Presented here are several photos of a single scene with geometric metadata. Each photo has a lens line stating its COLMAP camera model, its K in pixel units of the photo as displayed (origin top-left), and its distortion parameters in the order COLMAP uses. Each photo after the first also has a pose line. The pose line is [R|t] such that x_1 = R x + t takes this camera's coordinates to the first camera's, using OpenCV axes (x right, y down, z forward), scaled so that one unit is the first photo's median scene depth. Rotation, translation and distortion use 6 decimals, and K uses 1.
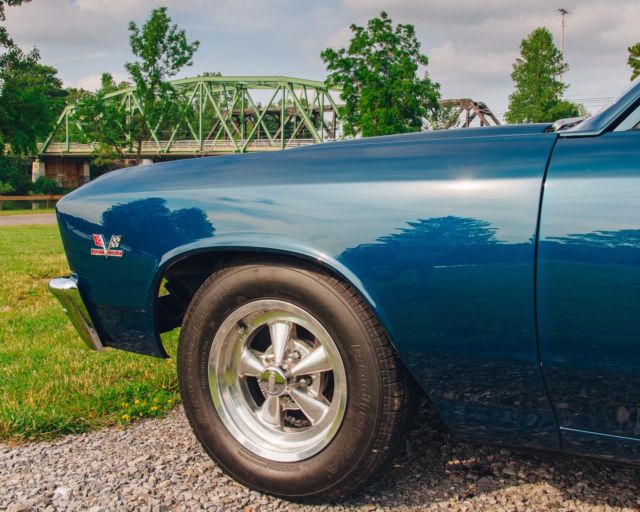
lens RADIAL K [[795.6, 0, 322.5], [0, 795.6, 255.2], [0, 0, 1]] dist [-0.020745, 0.000000]
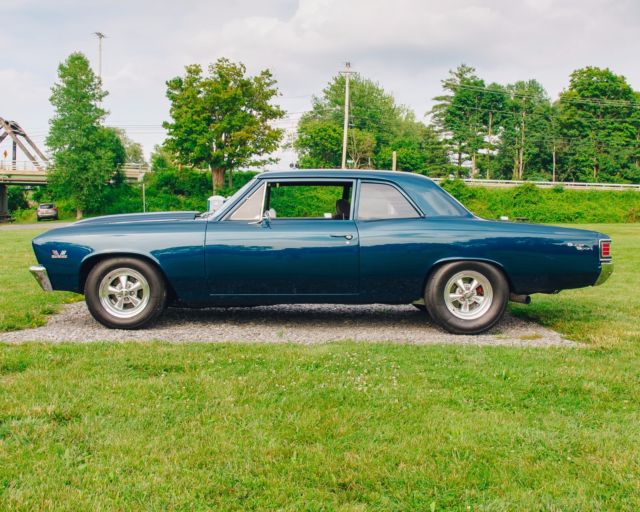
lens RADIAL K [[873.2, 0, 321.0], [0, 873.2, 257.4], [0, 0, 1]] dist [0.188585, 0.000000]
pose [[0.856605, -0.032201, 0.514967, -1.106216], [0.049099, 0.998609, -0.019229, 0.107842], [-0.513631, 0.041756, 0.856994, -2.282178]]
